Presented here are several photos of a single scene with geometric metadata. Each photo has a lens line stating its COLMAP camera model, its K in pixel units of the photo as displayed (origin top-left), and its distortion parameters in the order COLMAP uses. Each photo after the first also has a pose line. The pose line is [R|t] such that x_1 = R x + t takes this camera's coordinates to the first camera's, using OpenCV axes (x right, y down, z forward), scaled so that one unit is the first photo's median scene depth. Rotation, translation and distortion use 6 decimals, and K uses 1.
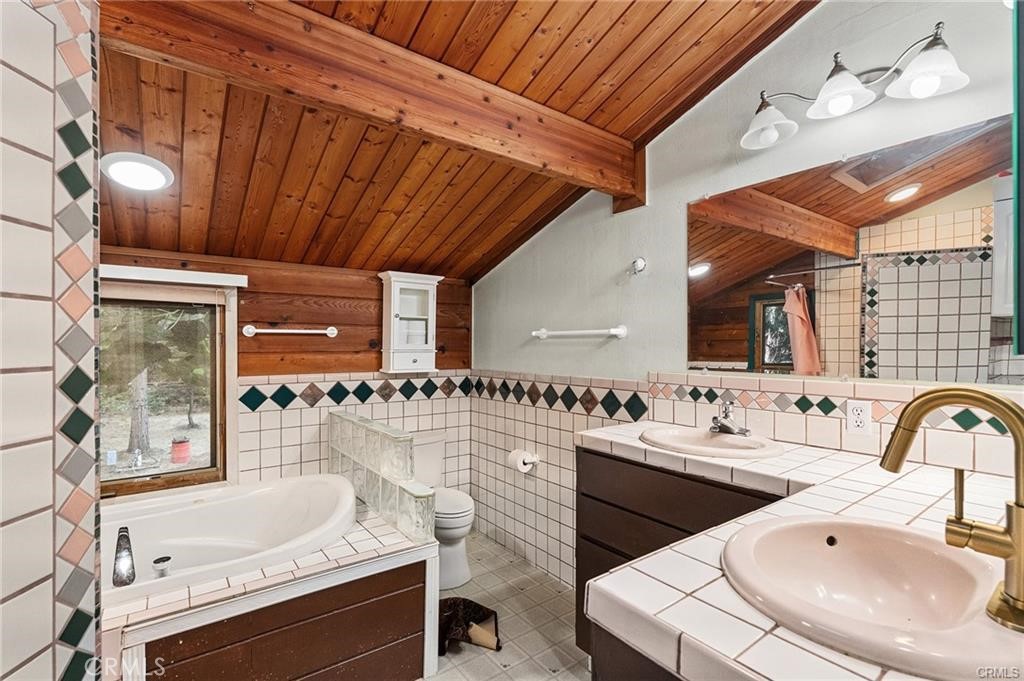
lens RADIAL K [[461.8, 0, 512.0], [0, 461.8, 340.5], [0, 0, 1]] dist [-0.001588, 0.000061]
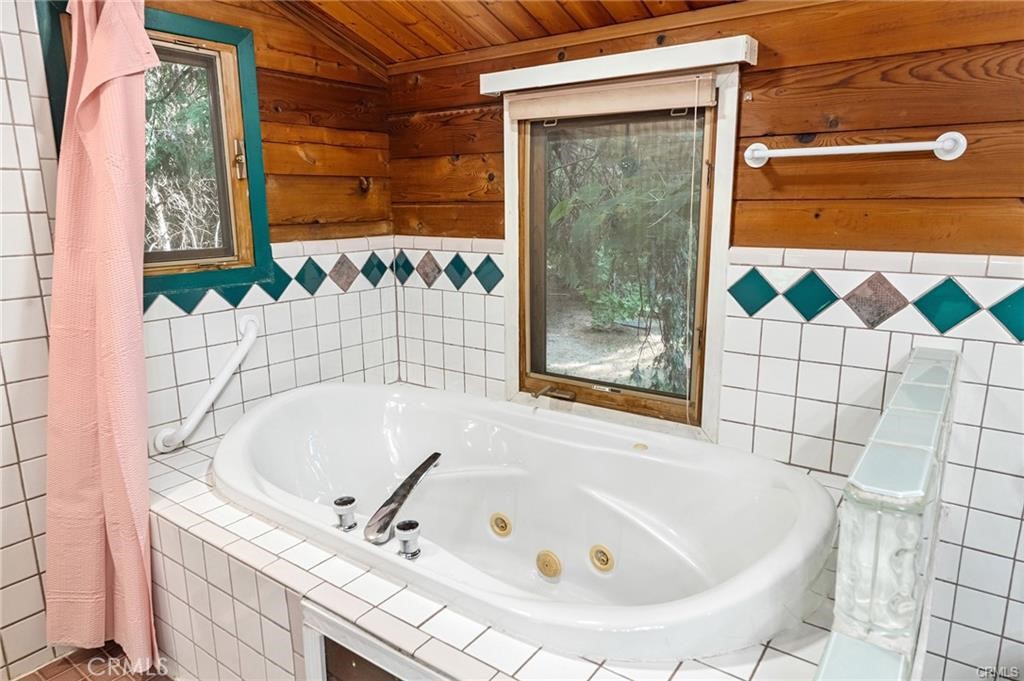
lens RADIAL K [[649.6, 0, 512.0], [0, 649.6, 340.5], [0, 0, 1]] dist [0.004070, 0.000493]
pose [[0.306361, 0.195496, -0.931624, 0.040056], [0.008917, 0.978052, 0.208171, 0.026197], [0.951874, -0.072083, 0.297894, 0.527816]]
